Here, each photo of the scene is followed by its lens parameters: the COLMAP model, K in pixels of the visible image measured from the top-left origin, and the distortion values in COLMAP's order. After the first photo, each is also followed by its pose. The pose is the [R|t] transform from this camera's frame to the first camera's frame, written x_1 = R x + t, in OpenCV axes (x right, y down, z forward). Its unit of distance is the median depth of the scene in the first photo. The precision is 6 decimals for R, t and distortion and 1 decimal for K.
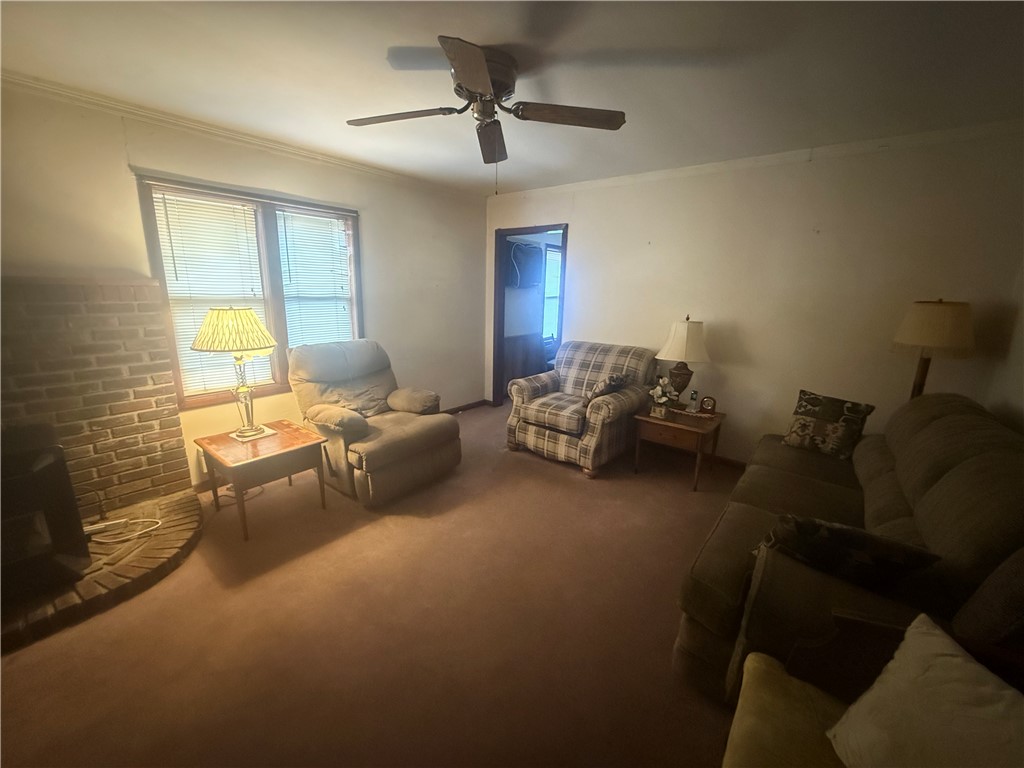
lens RADIAL K [[410.8, 0, 514.2], [0, 410.8, 384.8], [0, 0, 1]] dist [-0.001136, -0.000070]
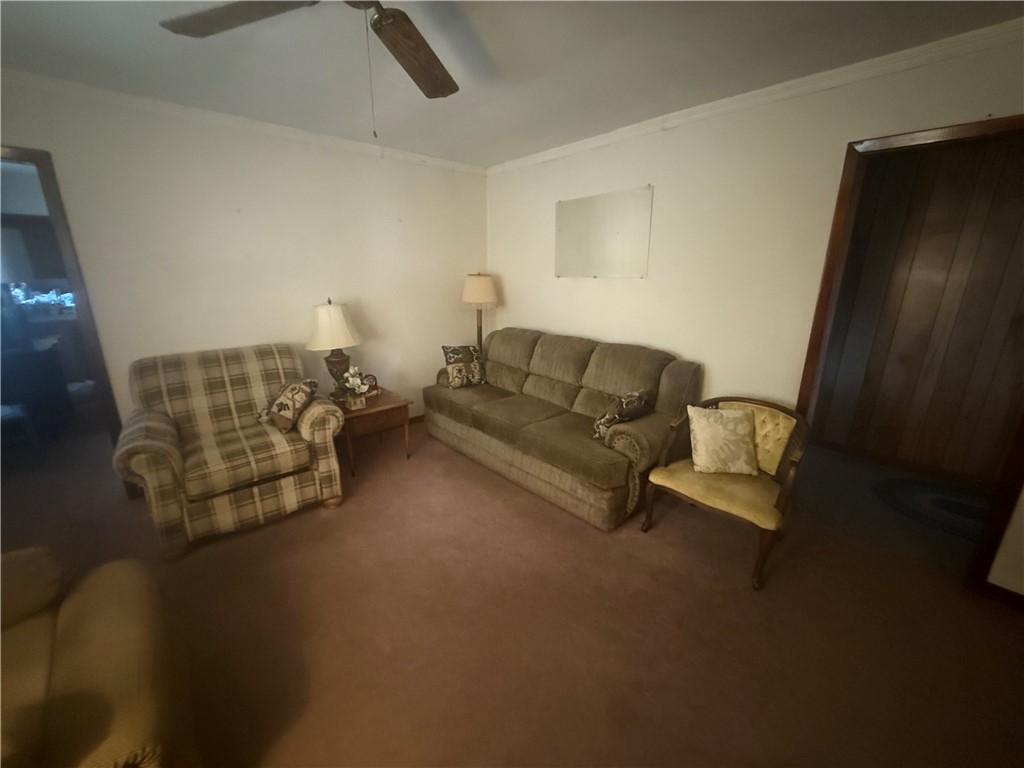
lens RADIAL K [[410.8, 0, 515.7], [0, 410.8, 385.9], [0, 0, 1]] dist [-0.001136, -0.000070]
pose [[0.173991, -0.292600, 0.940273, -0.457641], [0.228597, 0.940754, 0.250449, -0.124172], [-0.957847, 0.171368, 0.230570, 0.433599]]
